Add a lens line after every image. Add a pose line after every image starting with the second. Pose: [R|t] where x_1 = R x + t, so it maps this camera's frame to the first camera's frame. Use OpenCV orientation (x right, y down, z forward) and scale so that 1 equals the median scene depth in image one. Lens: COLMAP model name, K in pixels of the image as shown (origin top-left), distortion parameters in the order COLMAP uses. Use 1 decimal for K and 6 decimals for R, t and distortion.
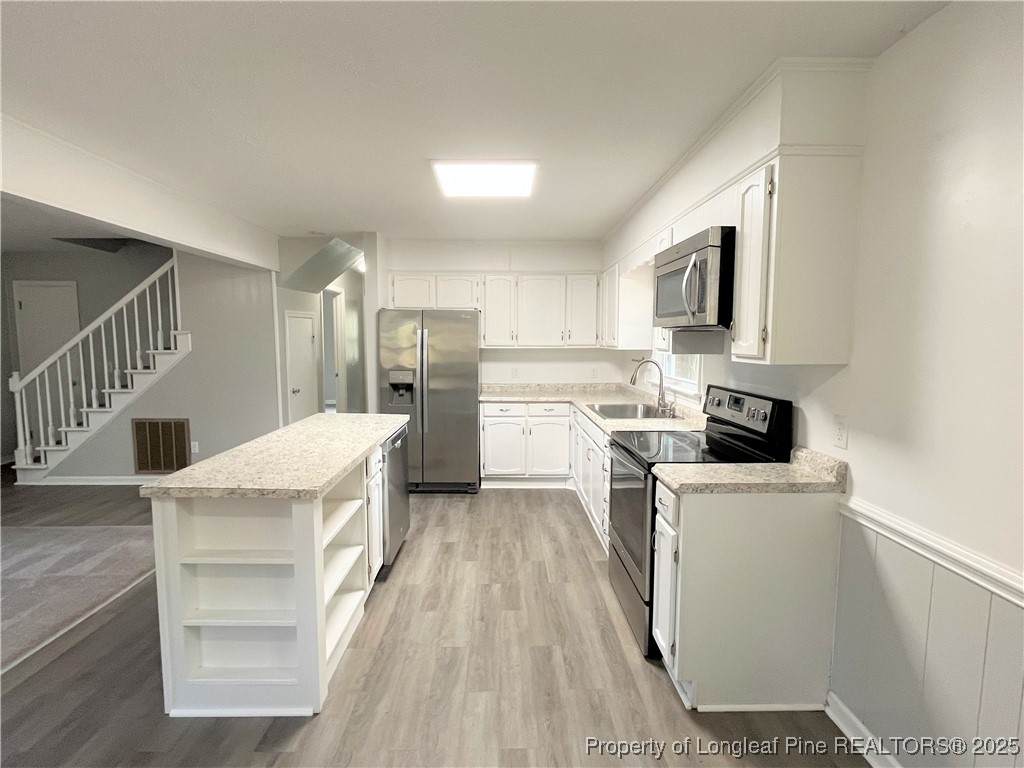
lens RADIAL K [[500.6, 0, 512.0], [0, 500.6, 384.0], [0, 0, 1]] dist [-0.002840, -0.001336]
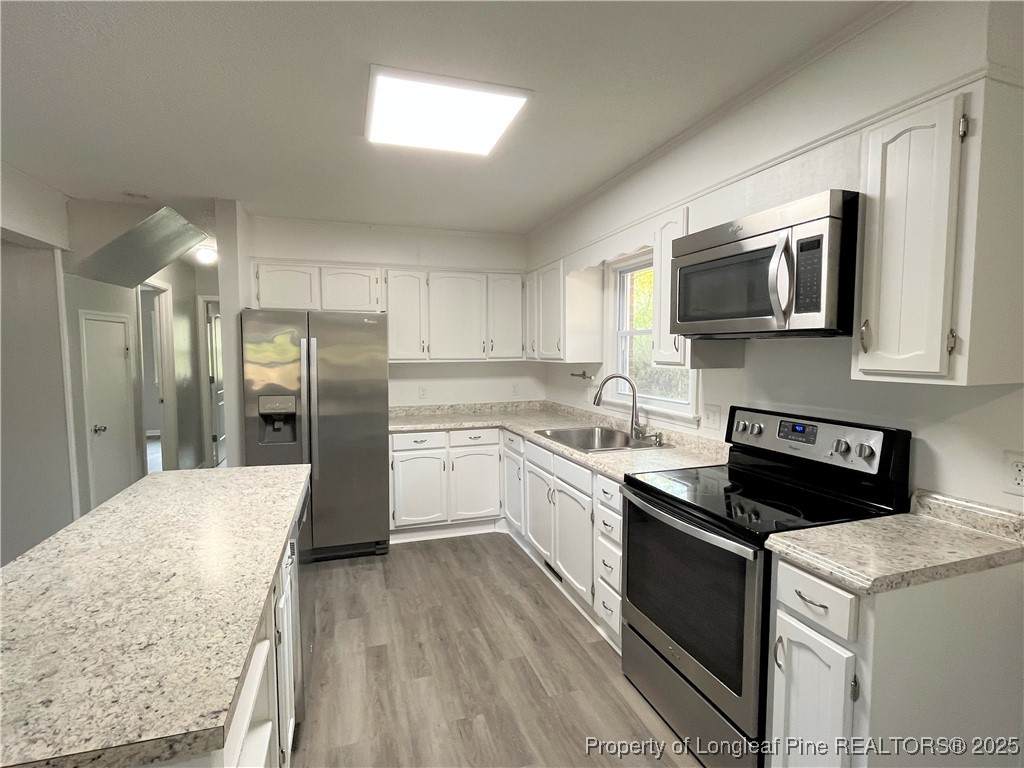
lens RADIAL K [[500.6, 0, 512.0], [0, 500.6, 384.0], [0, 0, 1]] dist [-0.002840, -0.001336]
pose [[0.954928, -0.024669, 0.295812, -0.120751], [0.031580, 0.999328, -0.018607, -0.020940], [-0.295154, 0.027110, 0.955065, 0.232994]]
